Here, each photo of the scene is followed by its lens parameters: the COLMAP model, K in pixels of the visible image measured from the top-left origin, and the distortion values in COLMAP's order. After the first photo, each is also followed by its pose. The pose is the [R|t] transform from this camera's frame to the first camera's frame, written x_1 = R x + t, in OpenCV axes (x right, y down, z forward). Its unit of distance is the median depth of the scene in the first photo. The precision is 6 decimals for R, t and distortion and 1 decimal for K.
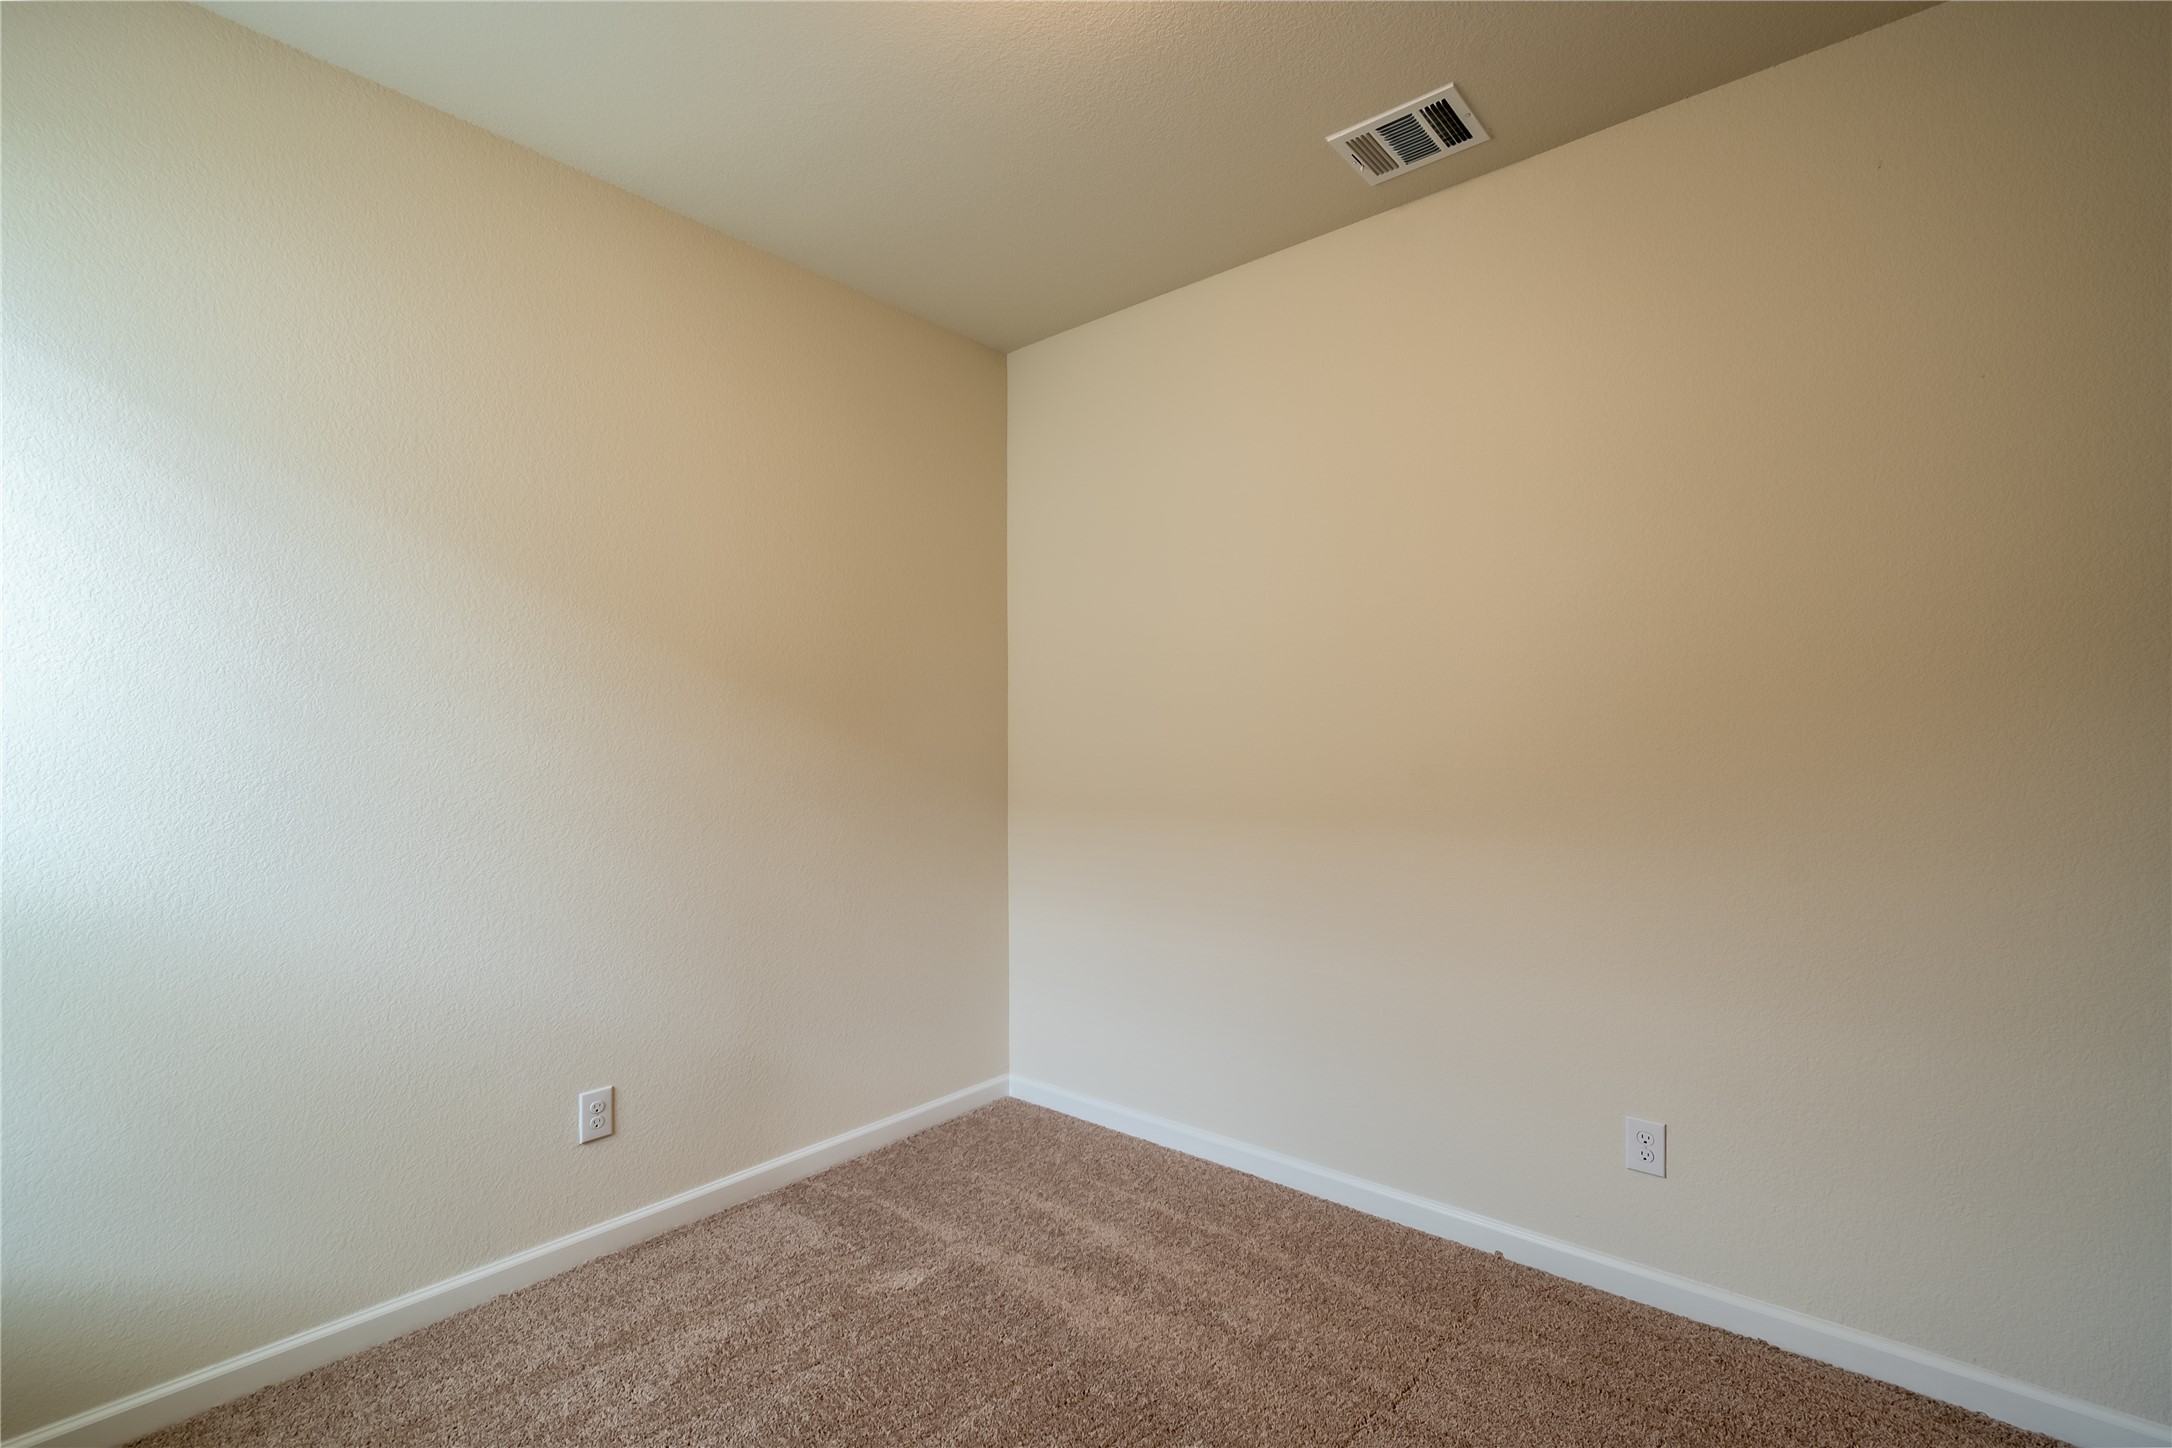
lens RADIAL K [[976.8, 0, 1075.0], [0, 976.8, 724.6], [0, 0, 1]] dist [0.003699, -0.003300]
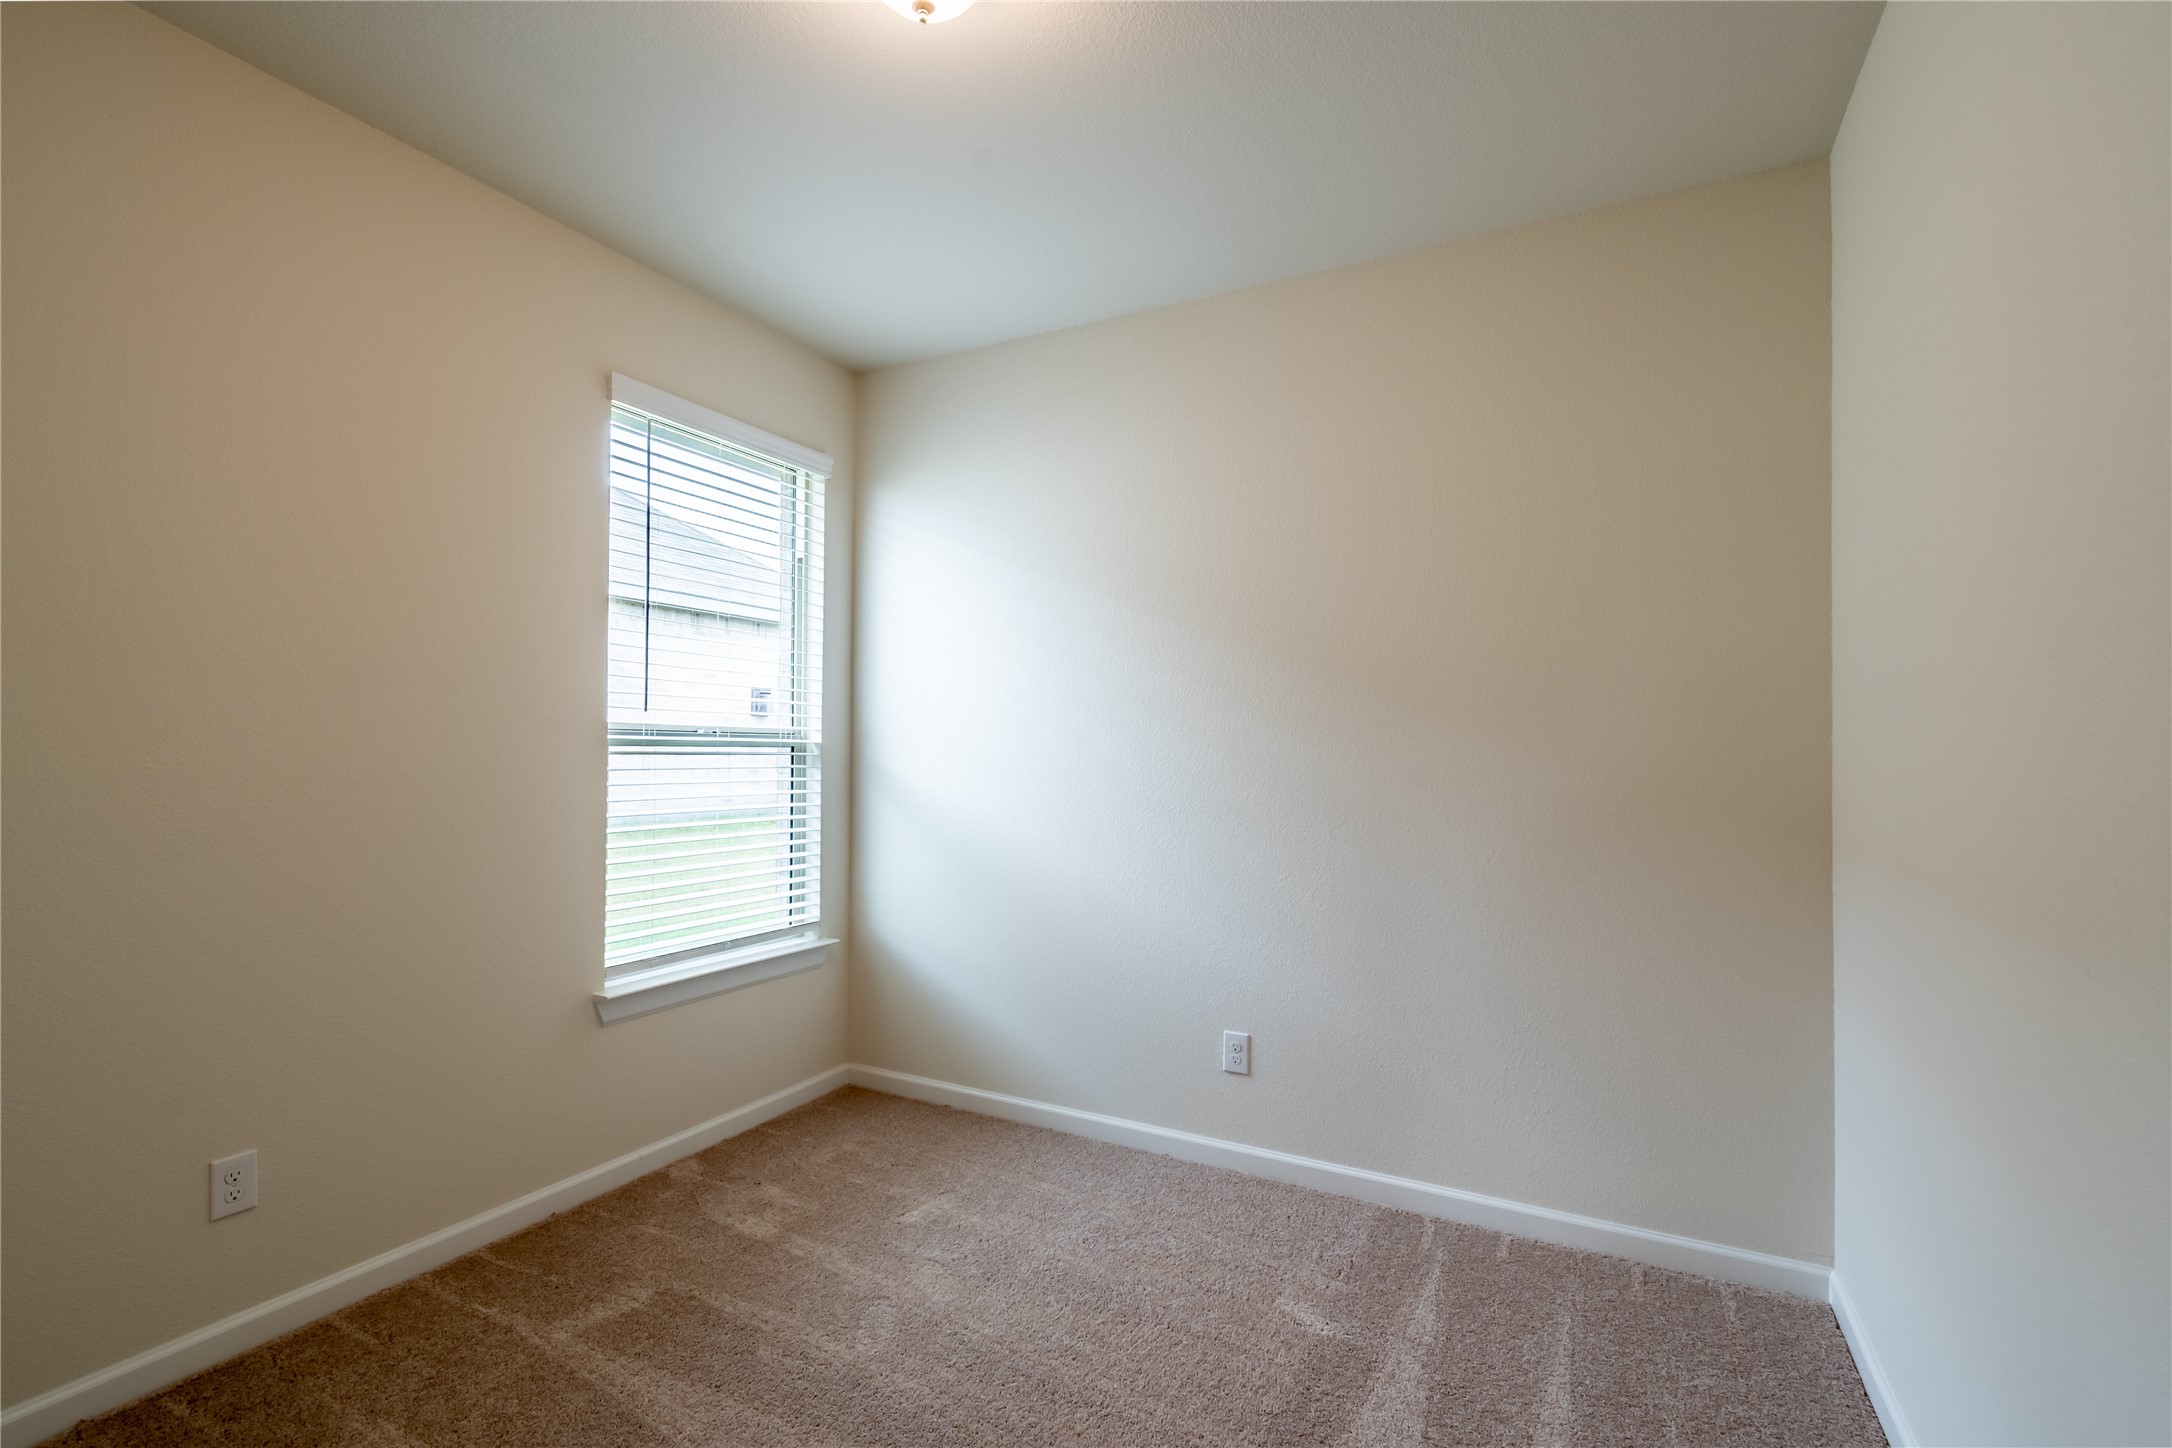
lens RADIAL K [[976.8, 0, 1084.5], [0, 976.8, 730.8], [0, 0, 1]] dist [0.003699, -0.003300]
pose [[0.198131, -0.016766, -0.980032, 0.673187], [0.011187, 0.999827, -0.014843, 0.011668], [0.980112, -0.008022, 0.198284, 0.568517]]
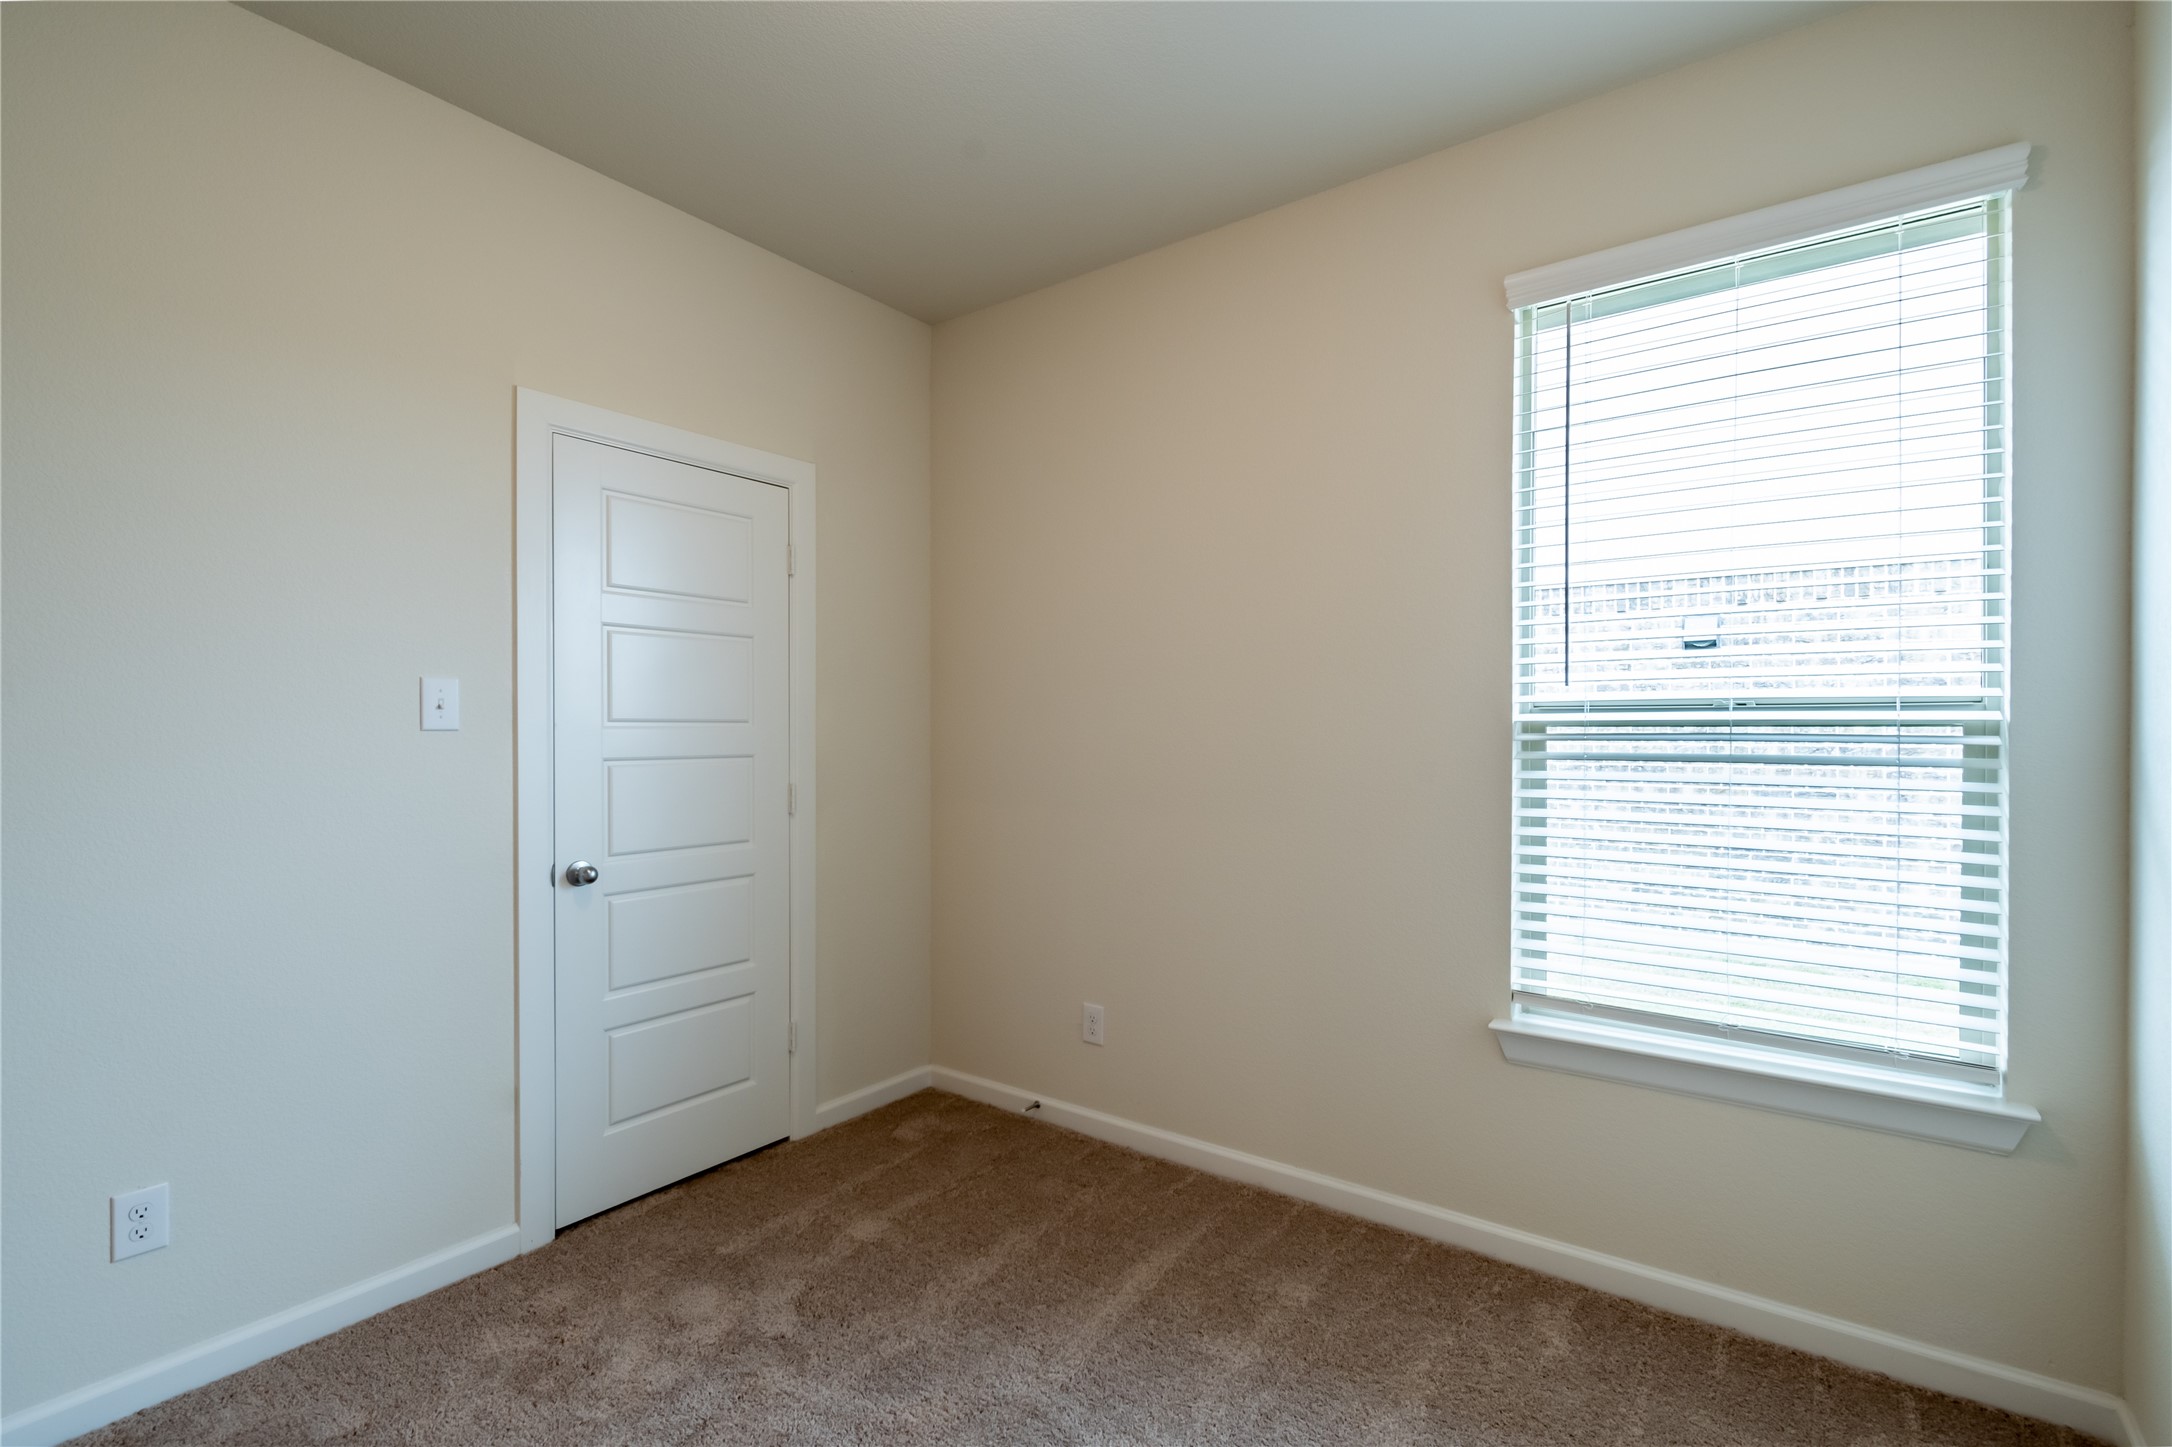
lens RADIAL K [[976.8, 0, 1086.8], [0, 976.8, 732.4], [0, 0, 1]] dist [0.003699, -0.003300]
pose [[-0.998620, 0.005141, -0.052269, -0.082288], [0.005747, 0.999918, -0.011456, 0.017811], [0.052205, -0.011741, -0.998567, 1.166204]]
